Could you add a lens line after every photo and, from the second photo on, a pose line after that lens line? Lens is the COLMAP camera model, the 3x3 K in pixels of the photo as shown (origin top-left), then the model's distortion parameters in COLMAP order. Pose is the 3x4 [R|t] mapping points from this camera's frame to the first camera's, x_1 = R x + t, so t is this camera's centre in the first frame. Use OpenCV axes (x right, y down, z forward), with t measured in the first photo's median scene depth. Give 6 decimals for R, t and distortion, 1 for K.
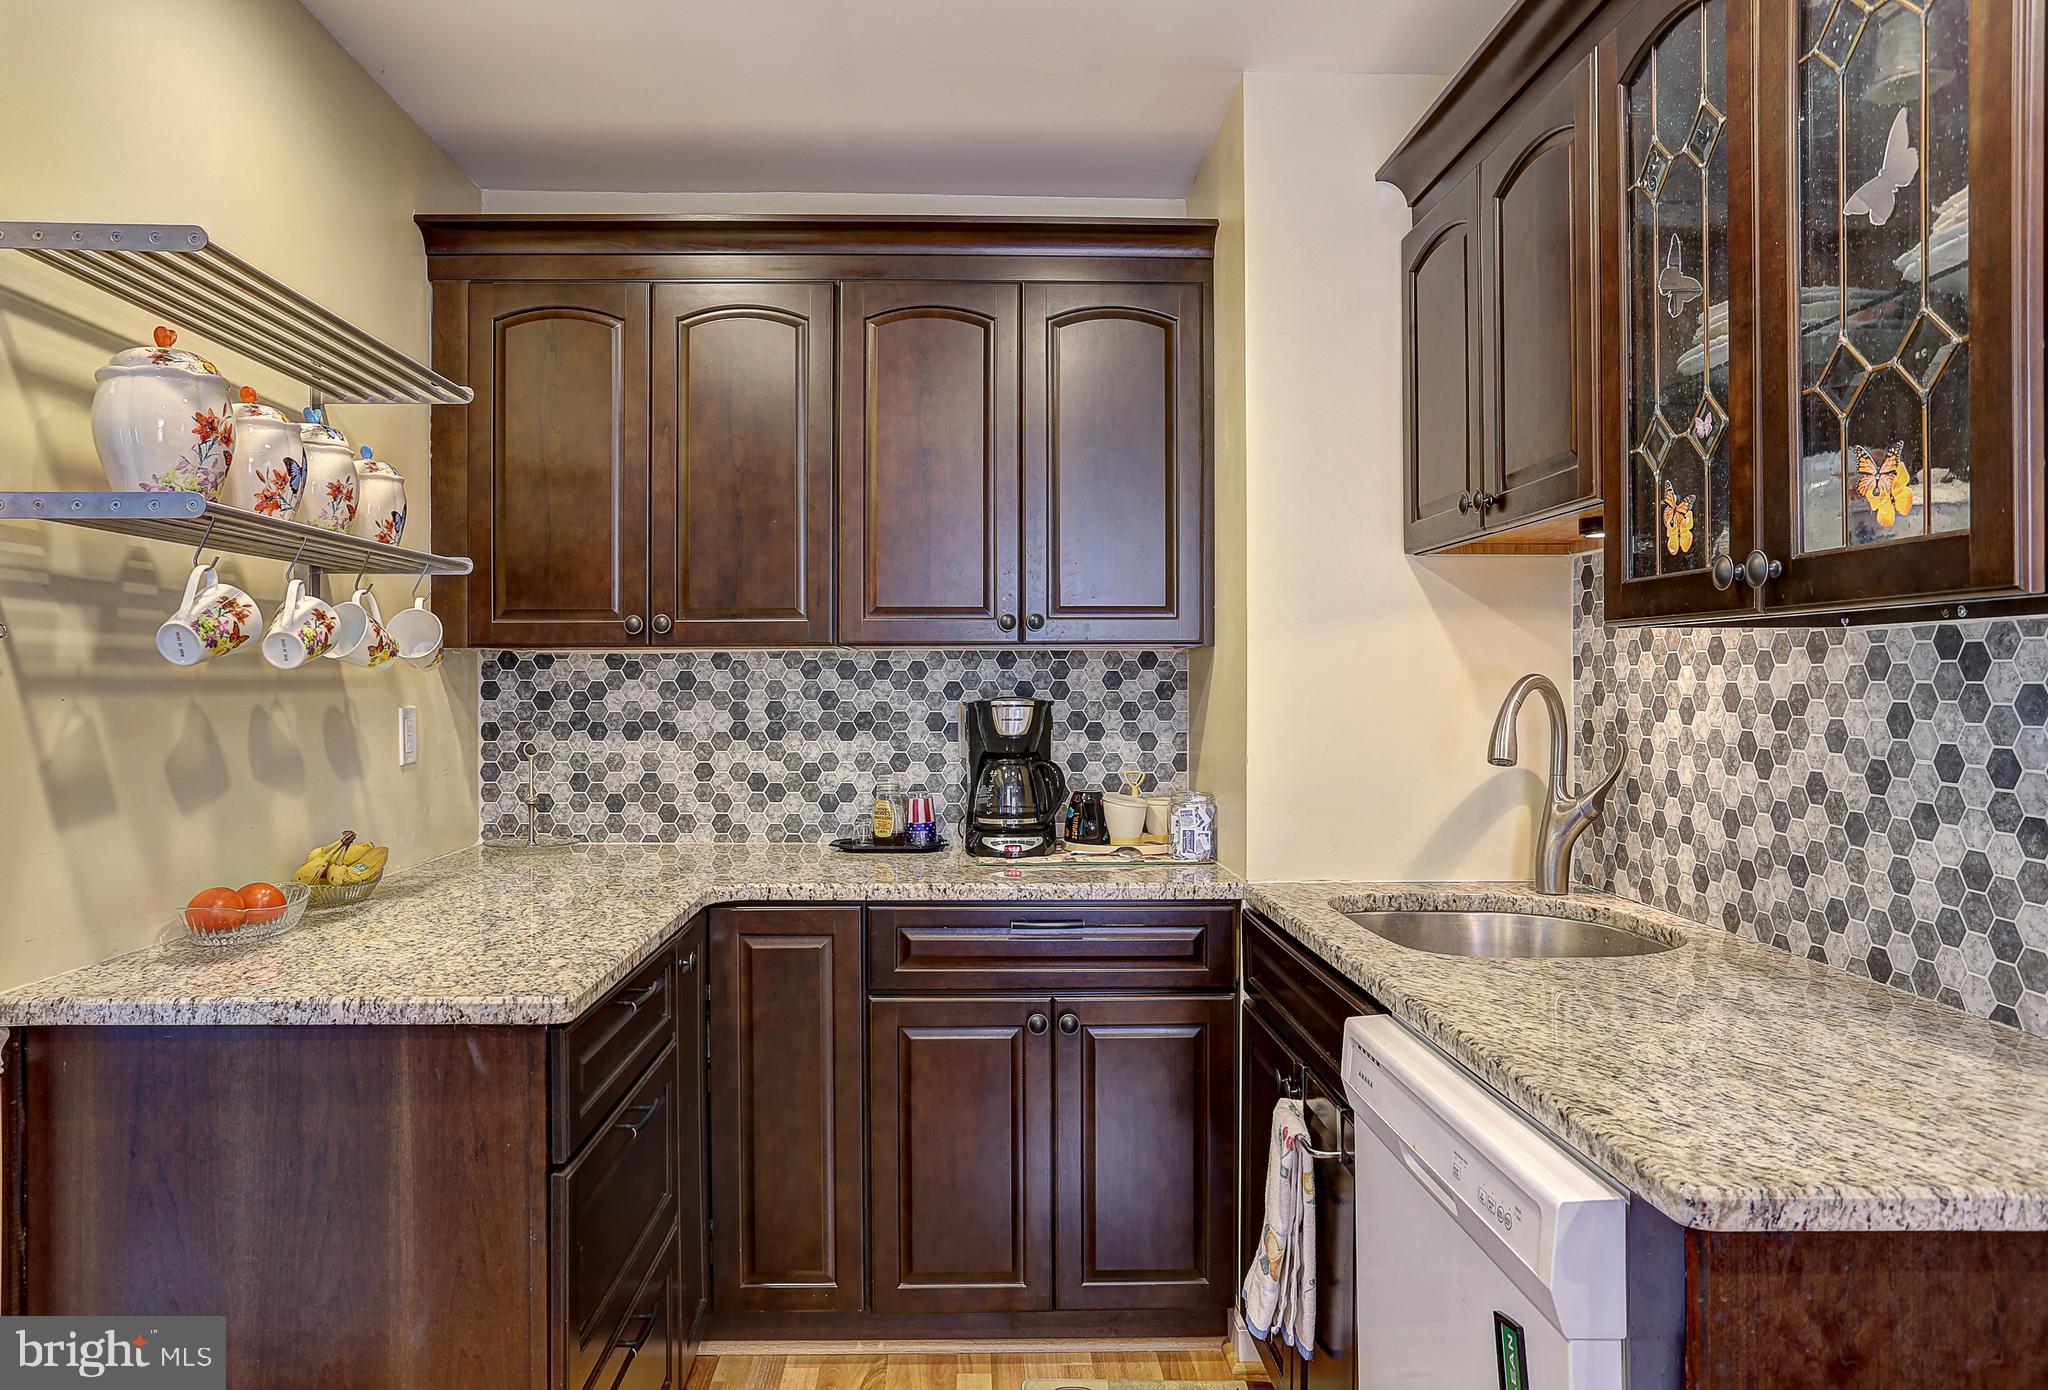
lens RADIAL K [[1368.0, 0, 1024.0], [0, 1368.0, 695.0], [0, 0, 1]] dist [-0.002341, 0.000781]
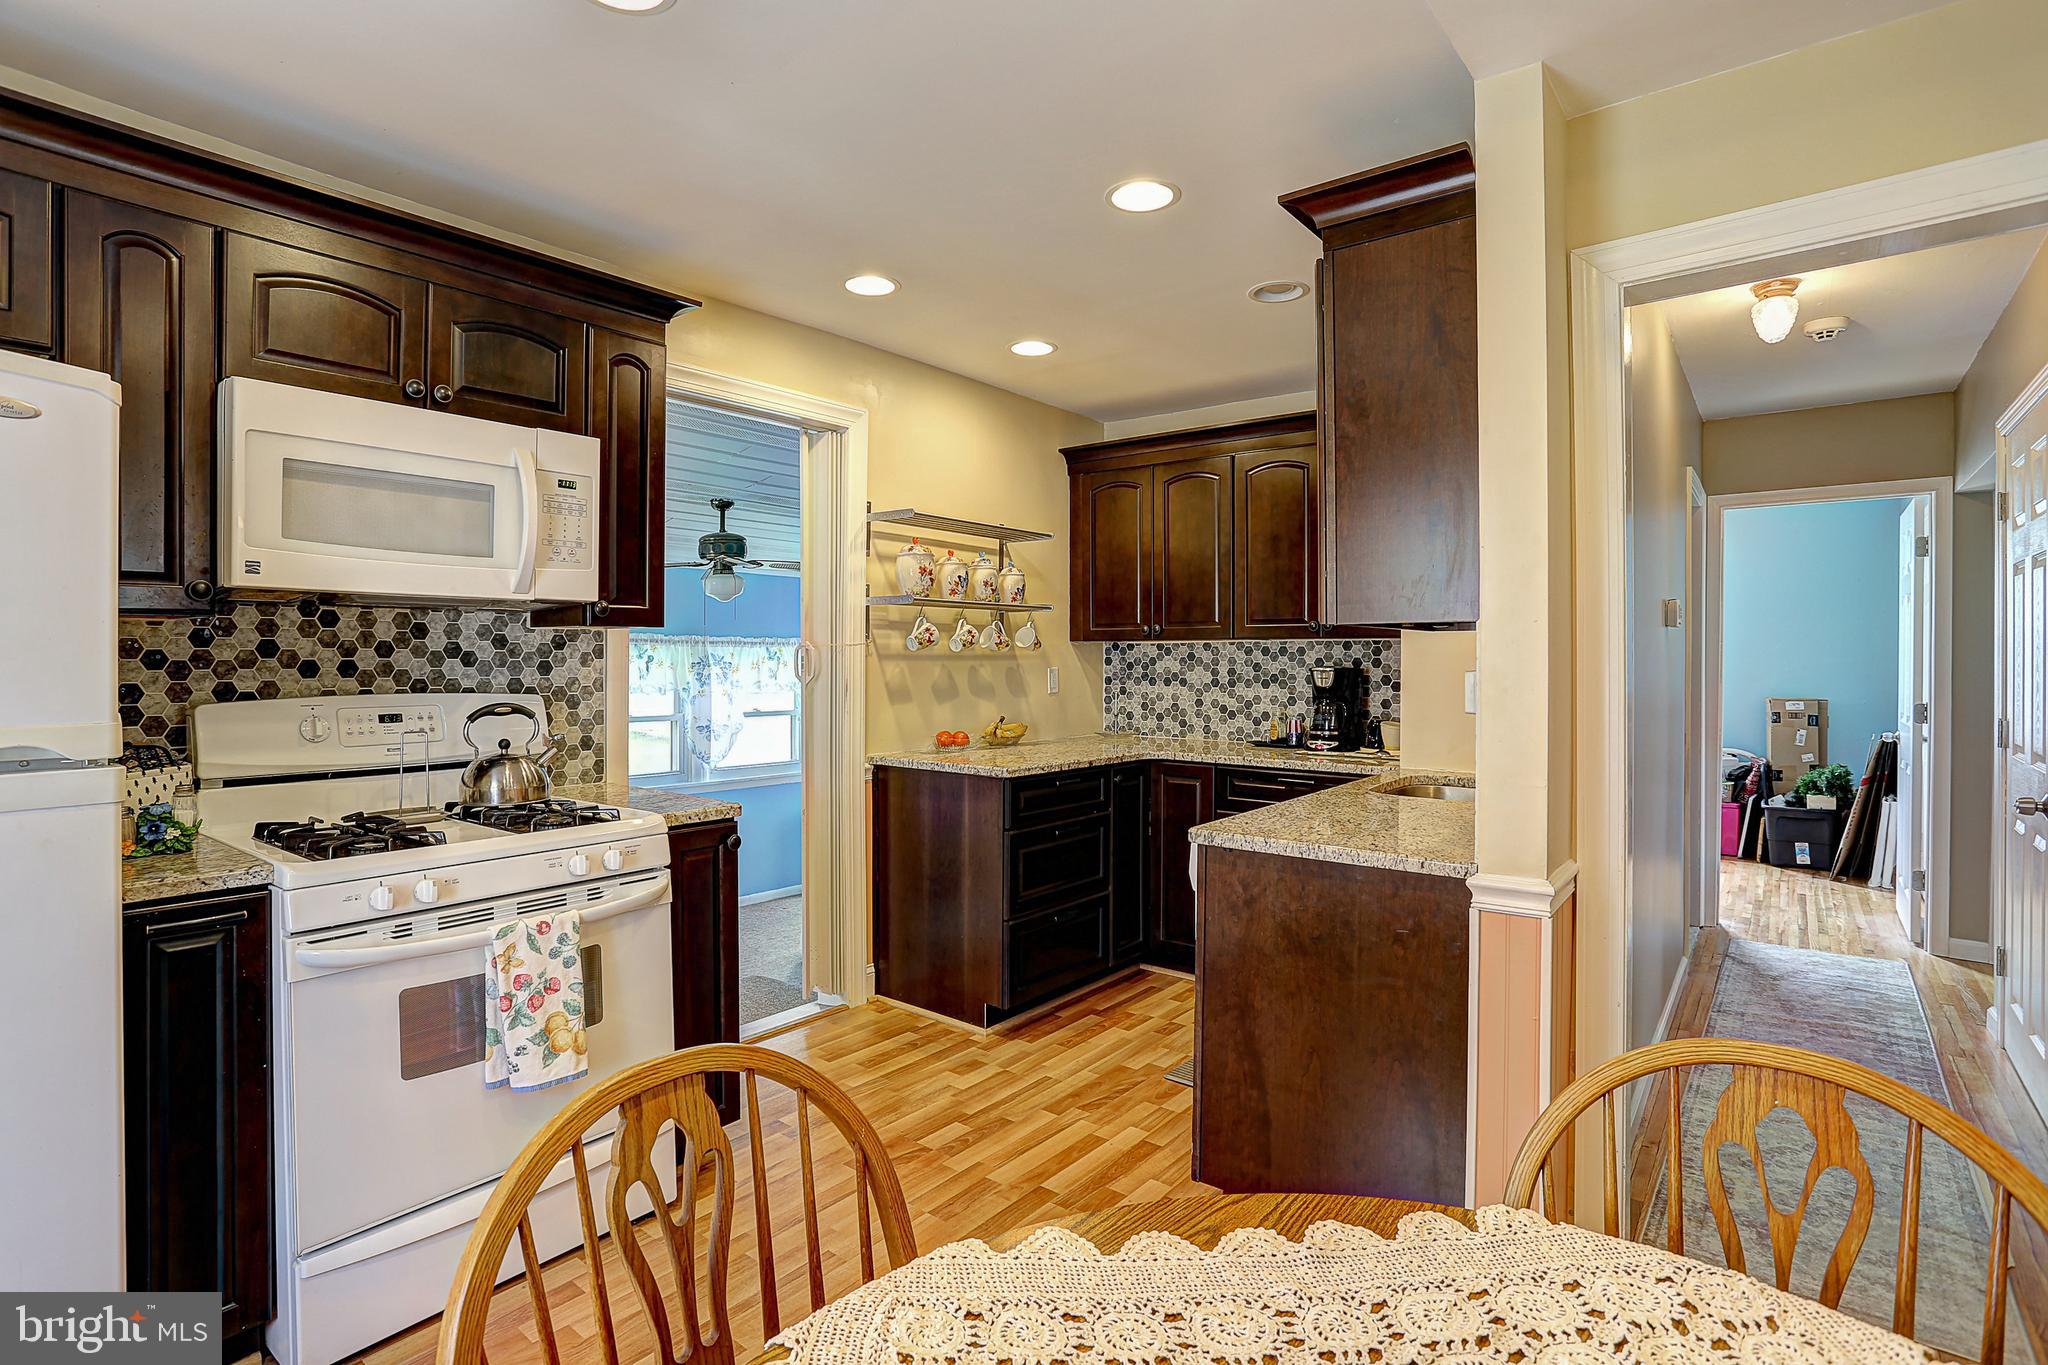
lens RADIAL K [[1017.2, 0, 1025.8], [0, 1017.2, 664.6], [0, 0, 1]] dist [-0.076996, 0.035010]
pose [[0.771443, 0.007450, -0.636254, 0.505972], [-0.009617, 0.999954, 0.000048, 0.003140], [0.636225, 0.006082, 0.771479, -0.289357]]
